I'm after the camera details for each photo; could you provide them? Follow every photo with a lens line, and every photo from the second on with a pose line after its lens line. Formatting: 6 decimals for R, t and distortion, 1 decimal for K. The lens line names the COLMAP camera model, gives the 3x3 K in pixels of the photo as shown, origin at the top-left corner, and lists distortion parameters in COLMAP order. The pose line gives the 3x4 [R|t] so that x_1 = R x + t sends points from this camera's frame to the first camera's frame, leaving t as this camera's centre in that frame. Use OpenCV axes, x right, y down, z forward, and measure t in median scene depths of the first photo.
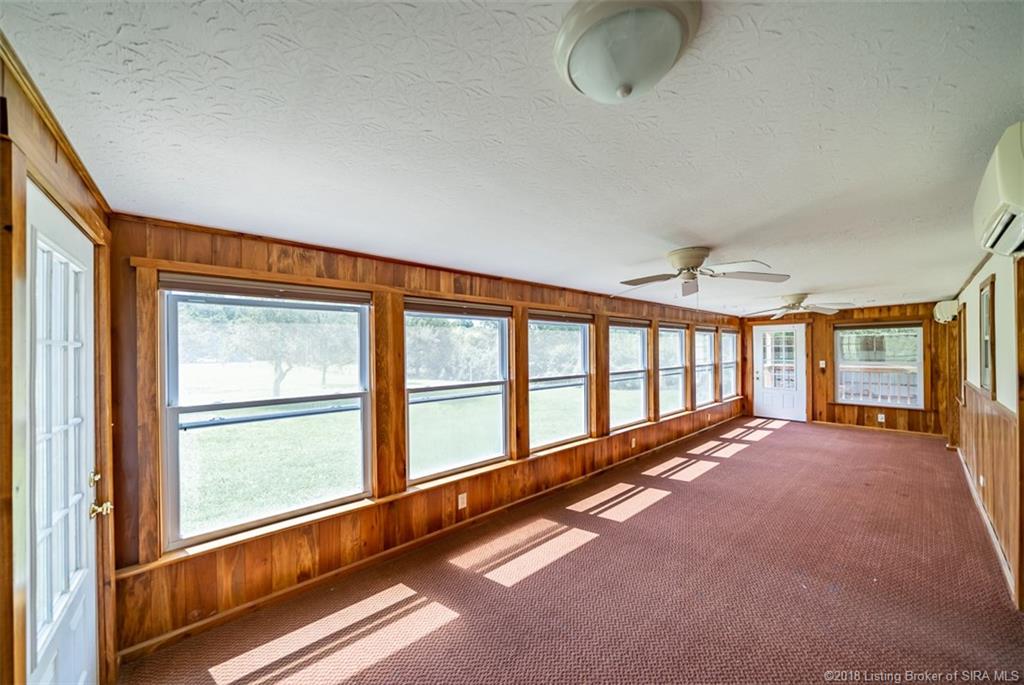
lens RADIAL K [[357.3, 0, 512.1], [0, 357.3, 334.5], [0, 0, 1]] dist [-0.011554, -0.000085]
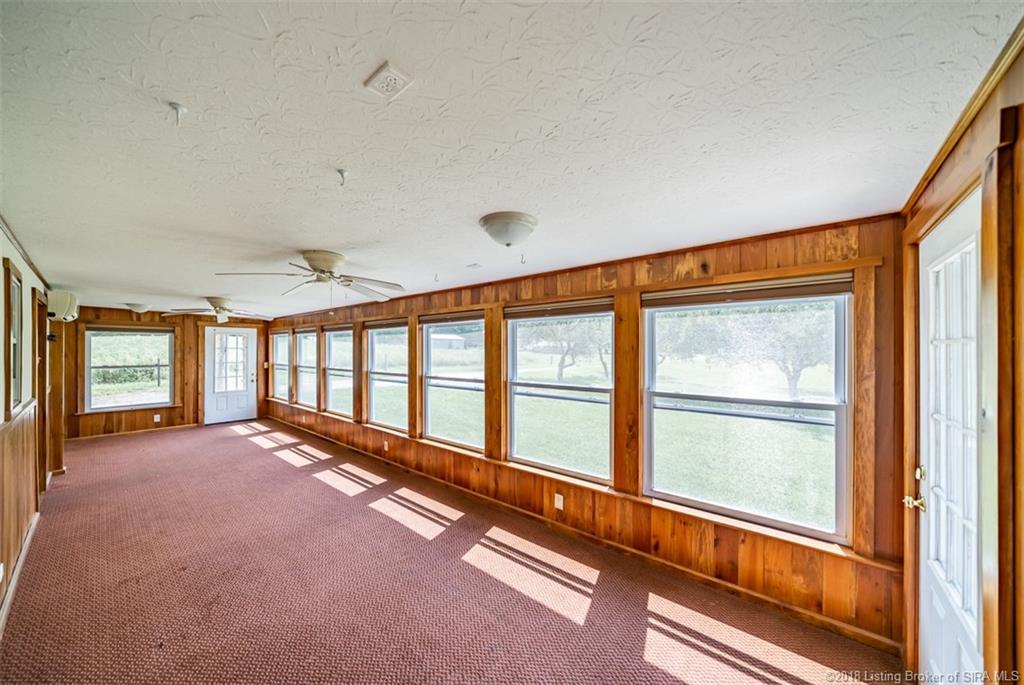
lens RADIAL K [[353.1, 0, 506.7], [0, 353.1, 345.2], [0, 0, 1]] dist [-0.001312, -0.000236]
pose [[0.150711, -0.009329, -0.988534, 0.830017], [0.042097, 0.999109, -0.003011, 0.025644], [0.987681, -0.041161, 0.150969, 0.726869]]
